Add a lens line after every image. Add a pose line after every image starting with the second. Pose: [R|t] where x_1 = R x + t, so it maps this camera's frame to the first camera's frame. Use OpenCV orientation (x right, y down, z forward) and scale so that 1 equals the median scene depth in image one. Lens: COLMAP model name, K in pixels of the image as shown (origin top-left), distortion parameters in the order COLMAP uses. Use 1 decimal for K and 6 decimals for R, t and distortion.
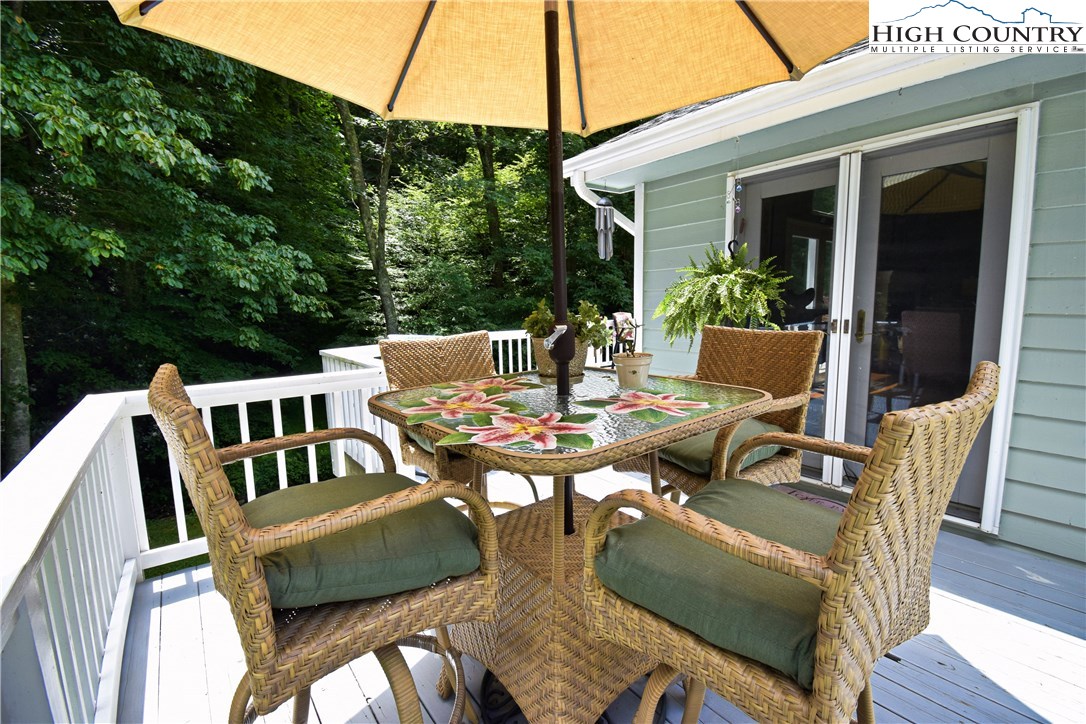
lens RADIAL K [[485.9, 0, 556.3], [0, 485.9, 362.4], [0, 0, 1]] dist [0.021851, -0.026388]
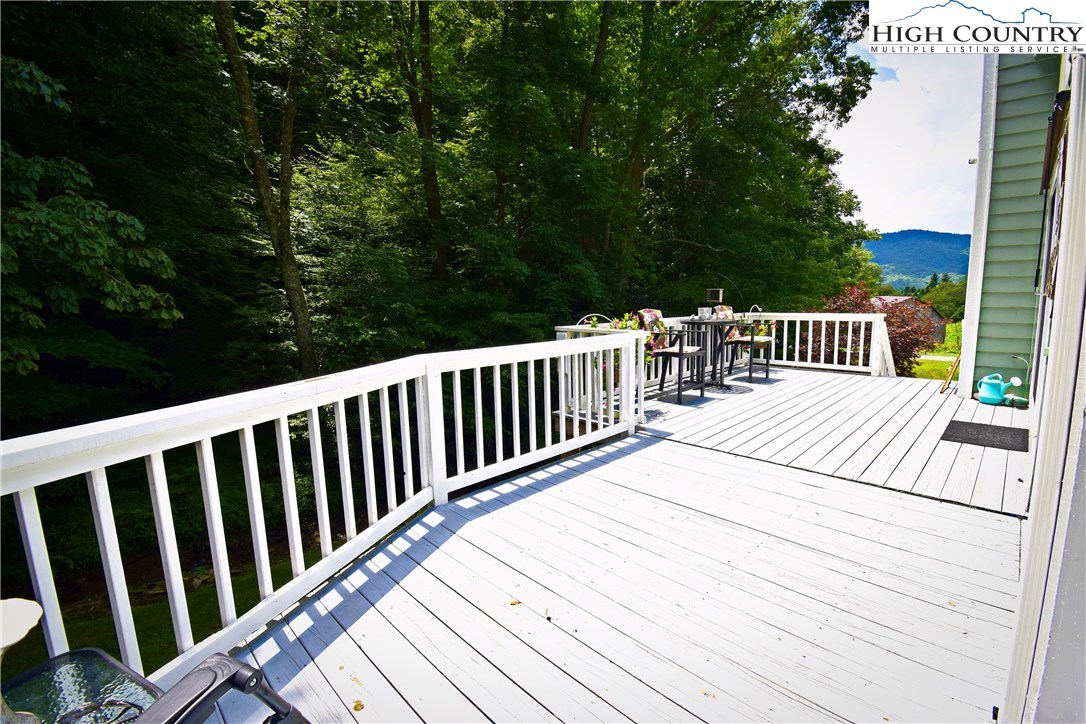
lens RADIAL K [[485.9, 0, 556.3], [0, 485.9, 362.4], [0, 0, 1]] dist [0.021851, -0.026388]
pose [[0.992376, -0.015808, 0.122227, -0.033057], [0.015350, 0.999871, 0.004688, -0.017824], [-0.122286, -0.002776, 0.992491, 0.178571]]
